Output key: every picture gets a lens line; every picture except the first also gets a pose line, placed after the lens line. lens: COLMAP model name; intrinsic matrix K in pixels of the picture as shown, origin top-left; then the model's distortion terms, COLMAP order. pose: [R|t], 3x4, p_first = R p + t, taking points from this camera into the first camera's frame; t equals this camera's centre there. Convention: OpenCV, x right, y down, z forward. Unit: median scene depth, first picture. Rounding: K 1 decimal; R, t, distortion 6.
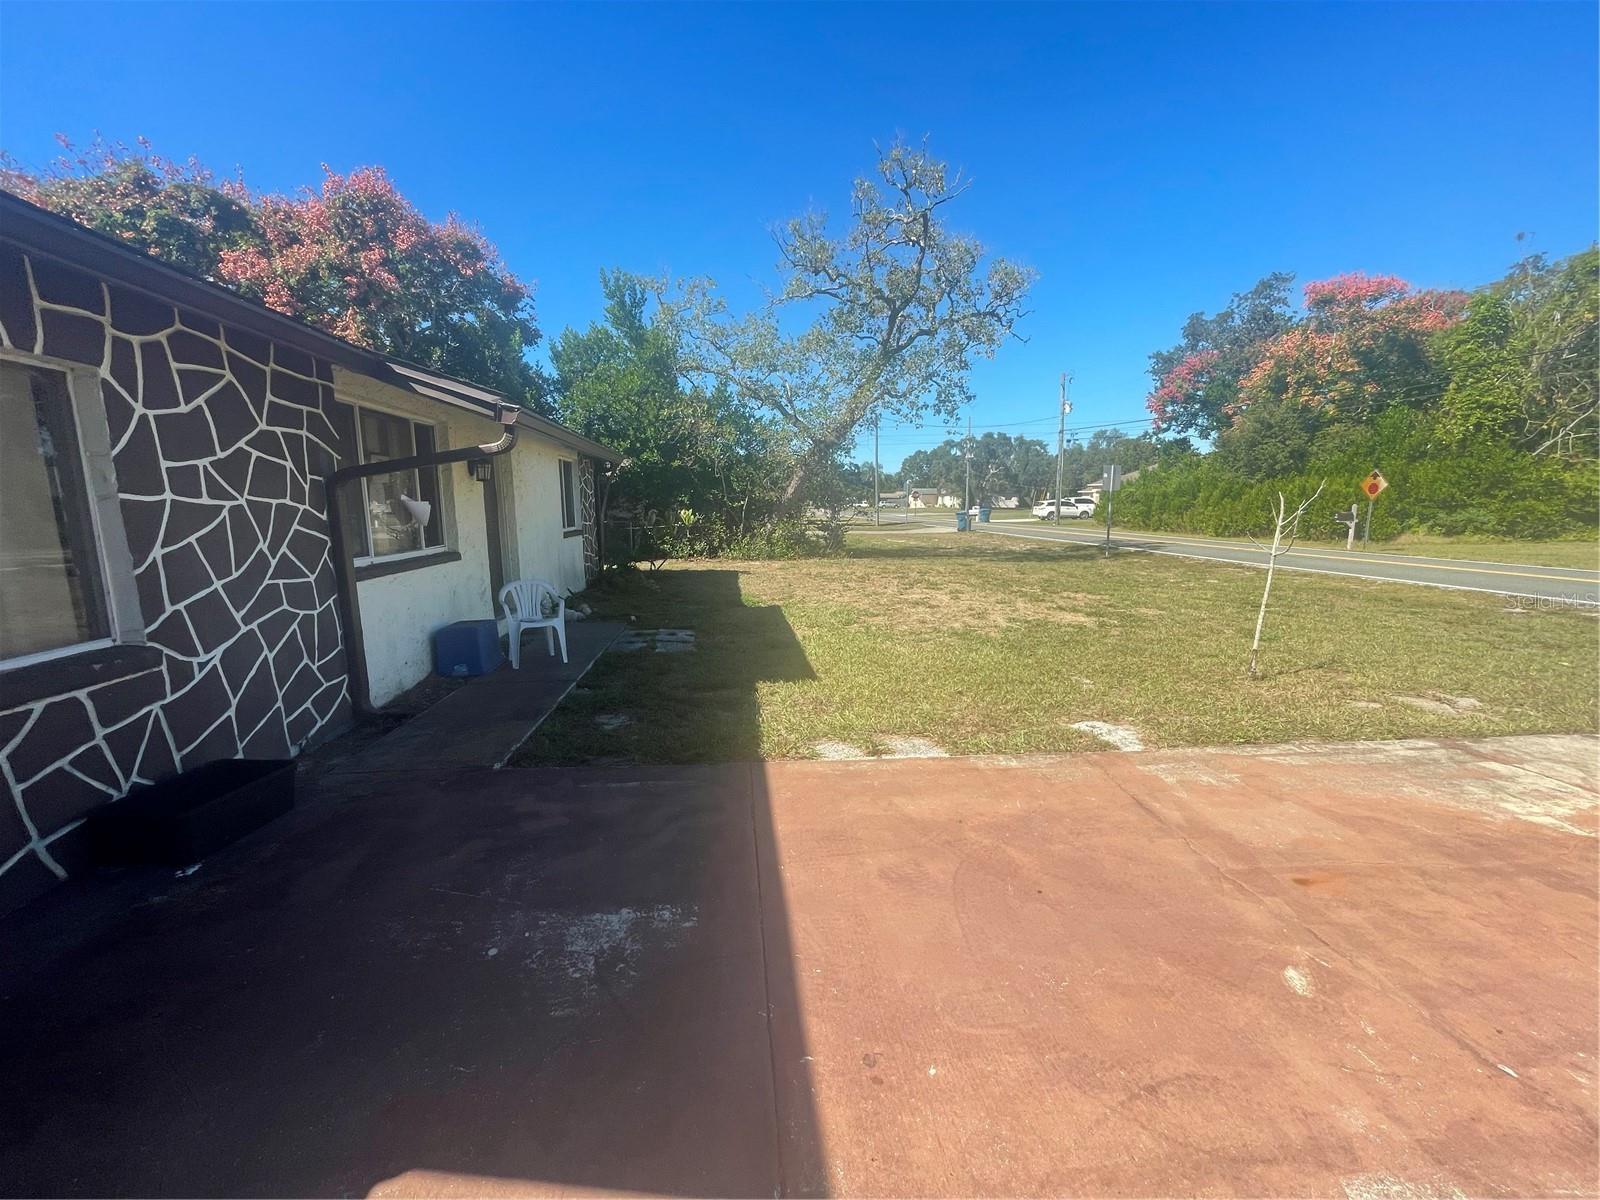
lens RADIAL K [[648.5, 0, 799.3], [0, 648.5, 599.0], [0, 0, 1]] dist [-0.004369, 0.000250]
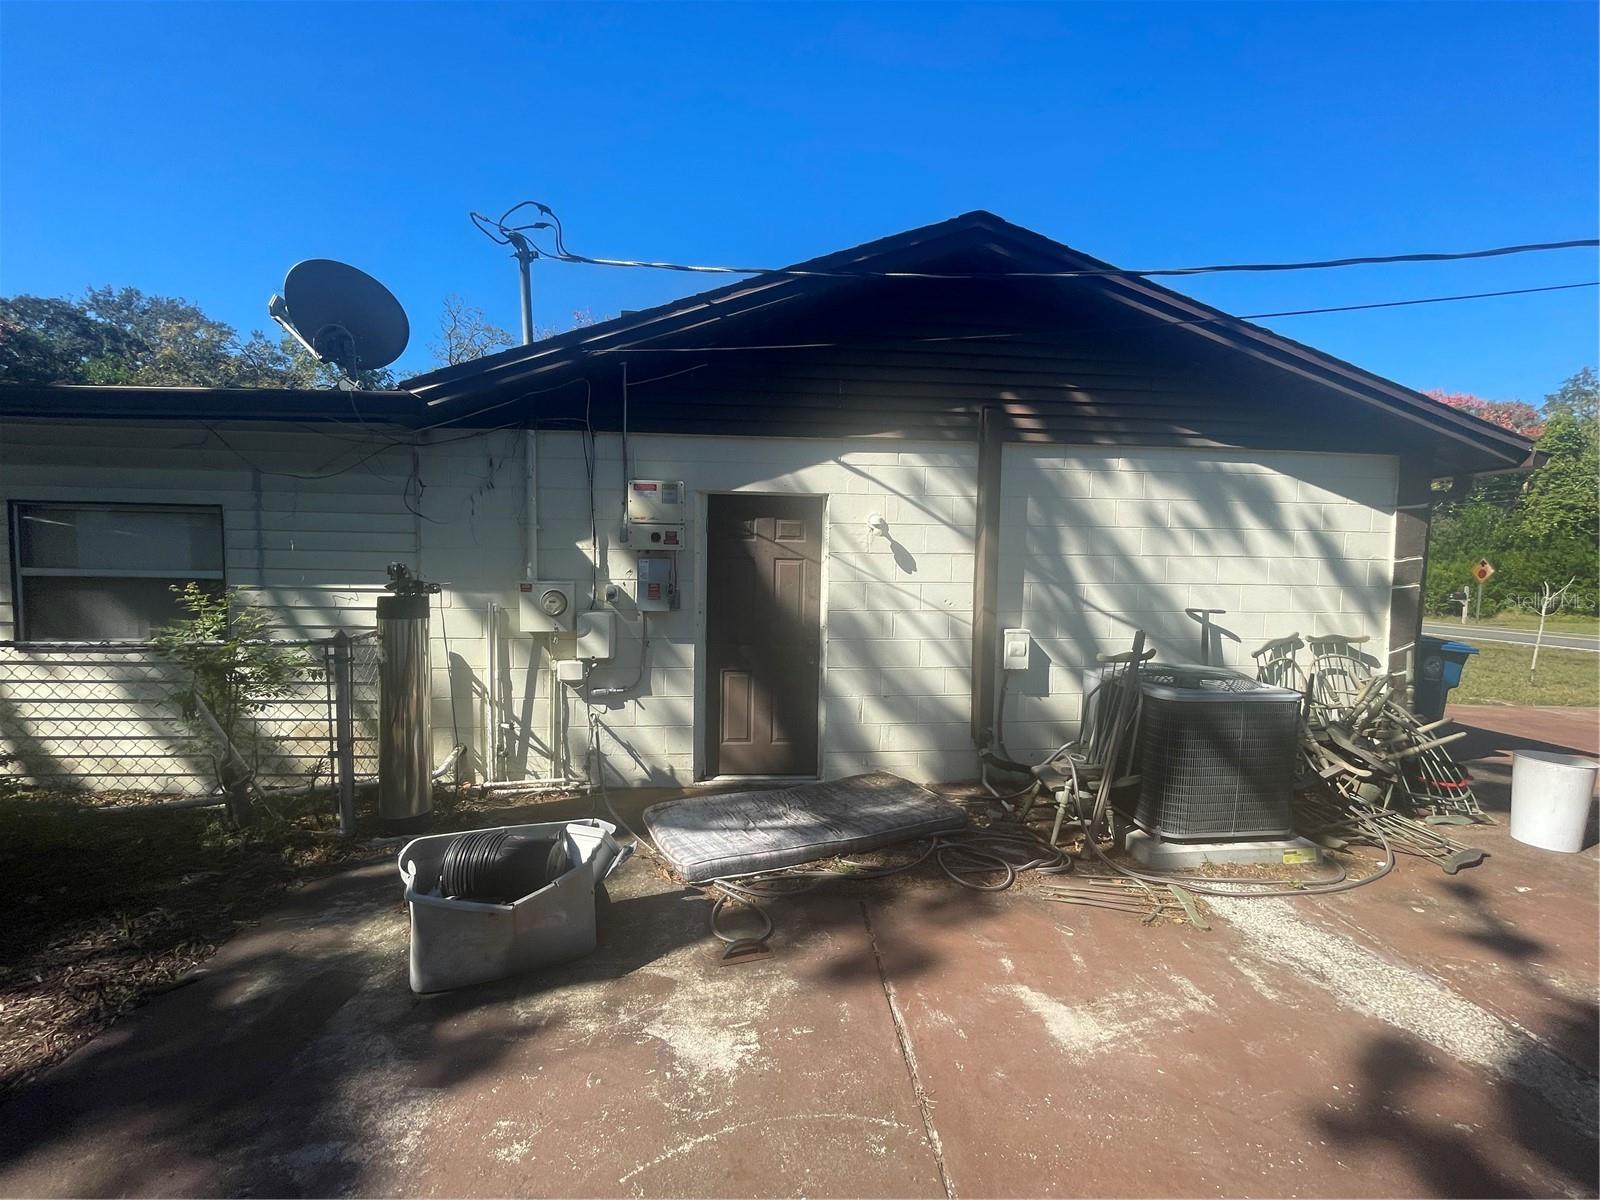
lens RADIAL K [[648.5, 0, 803.1], [0, 648.5, 607.5], [0, 0, 1]] dist [-0.004369, 0.000250]
pose [[0.999438, 0.026162, -0.020946, -0.315569], [-0.027932, 0.995623, -0.089193, 0.030684], [0.018521, 0.089728, 0.995794, -0.193968]]
